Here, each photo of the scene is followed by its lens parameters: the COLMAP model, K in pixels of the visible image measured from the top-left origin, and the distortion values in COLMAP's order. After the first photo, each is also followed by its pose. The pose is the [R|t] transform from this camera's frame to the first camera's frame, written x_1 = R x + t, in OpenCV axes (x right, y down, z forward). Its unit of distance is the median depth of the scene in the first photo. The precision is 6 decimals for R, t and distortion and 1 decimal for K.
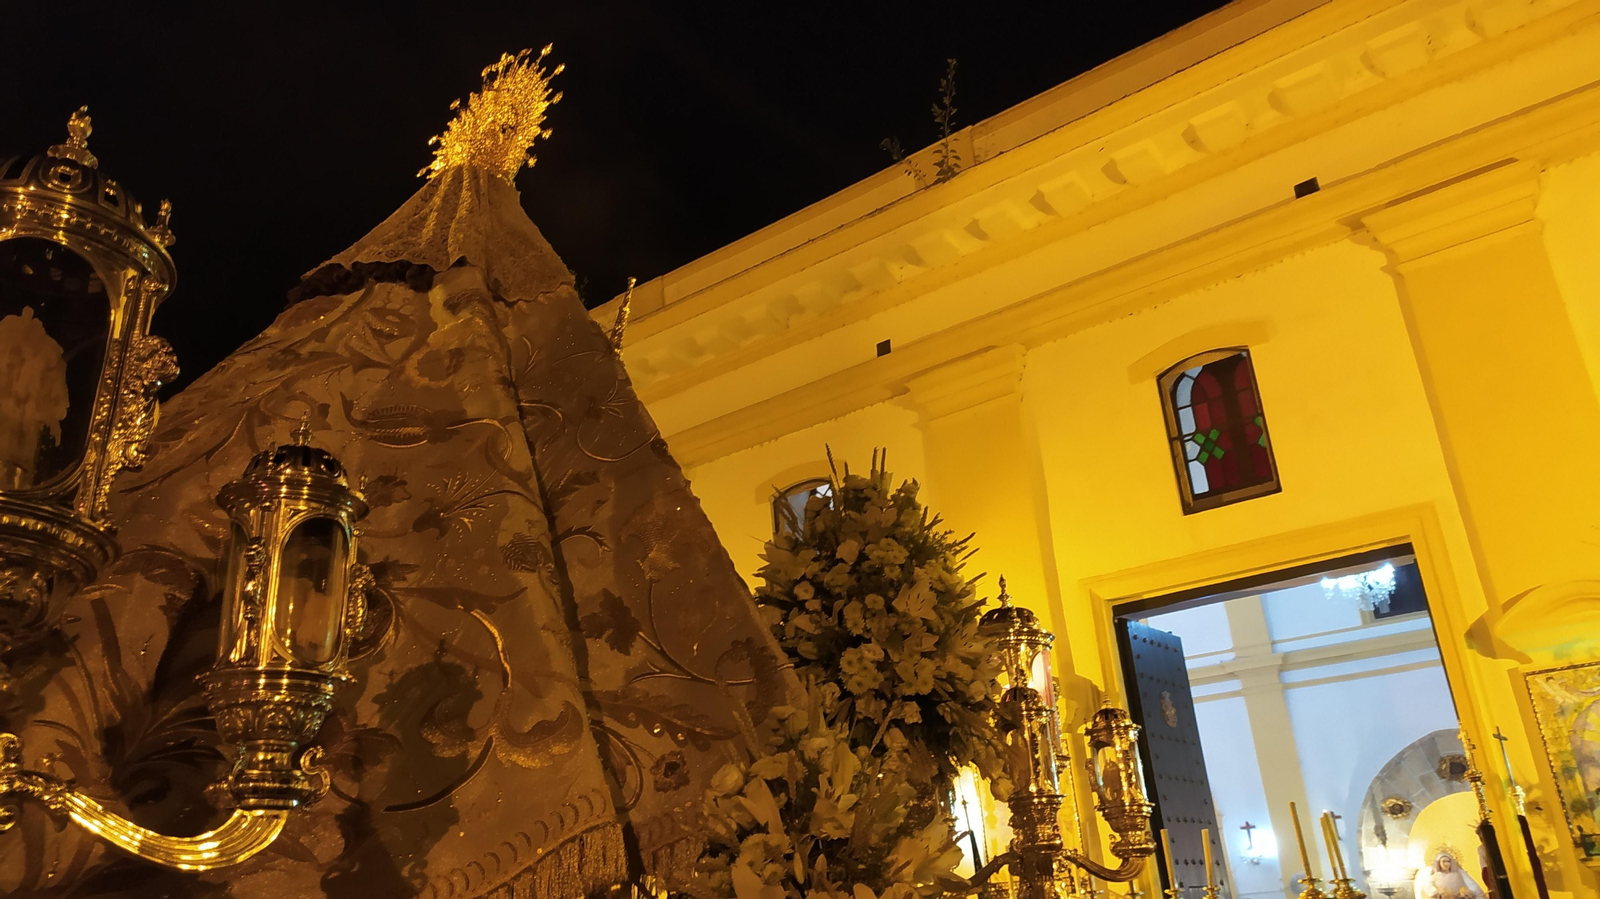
lens RADIAL K [[1189.7, 0, 801.7], [0, 1189.7, 465.4], [0, 0, 1]] dist [0.083510, -0.098424]
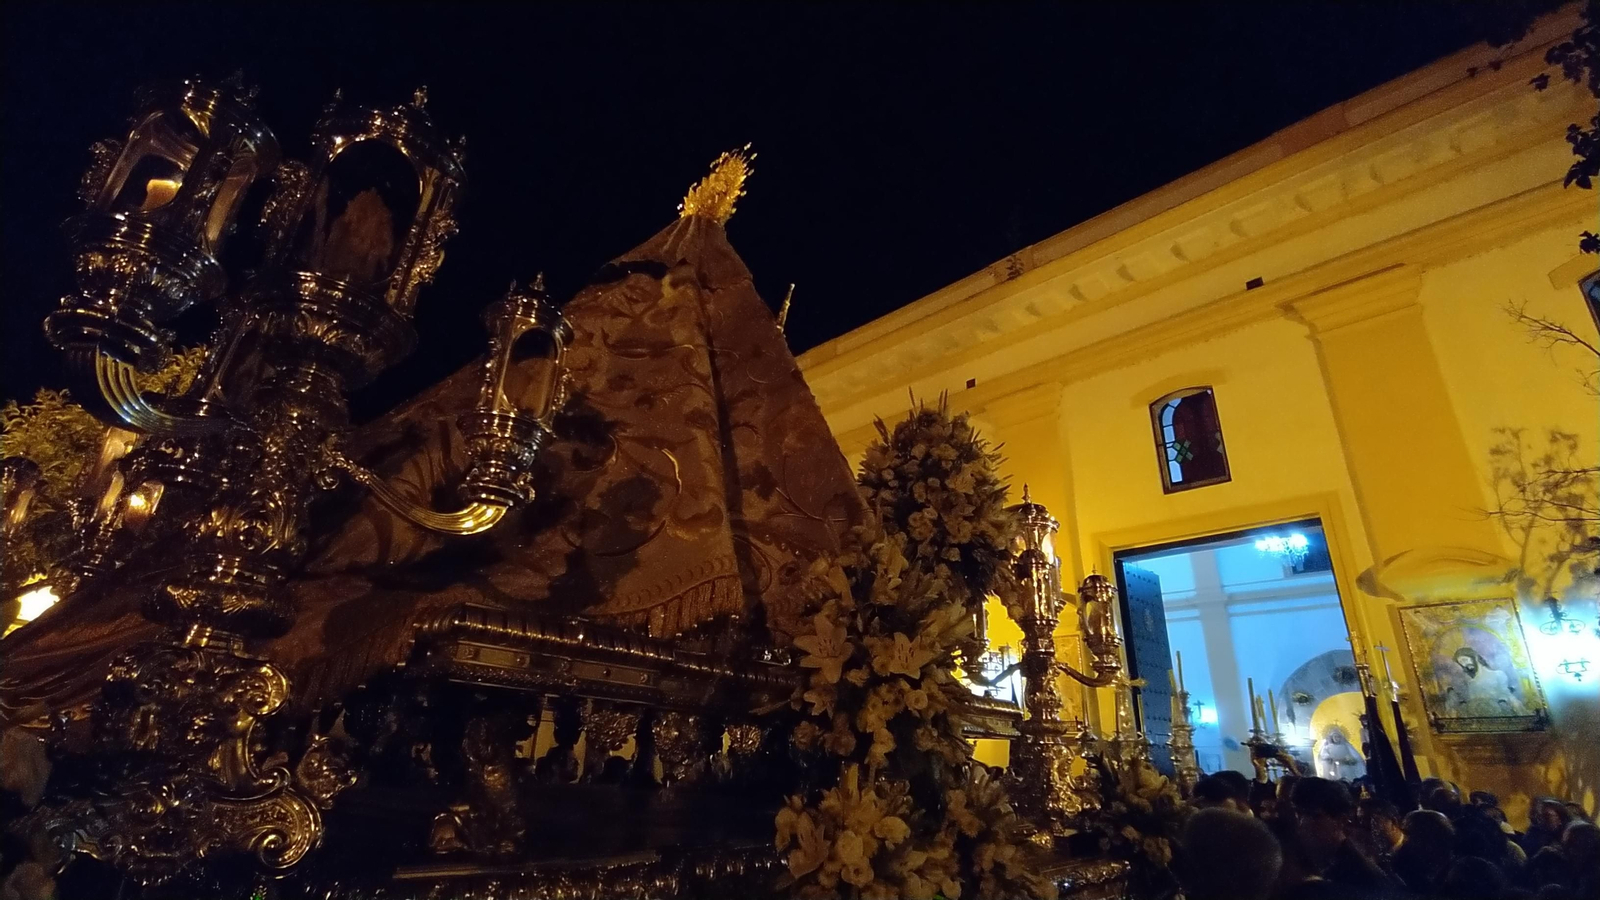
lens RADIAL K [[725.9, 0, 805.3], [0, 725.9, 454.6], [0, 0, 1]] dist [-0.014830, 0.000468]
pose [[0.986898, 0.039698, -0.156384, 0.040815], [-0.041320, 0.999121, -0.007132, 0.087851], [0.155963, 0.013500, 0.987671, 0.060711]]
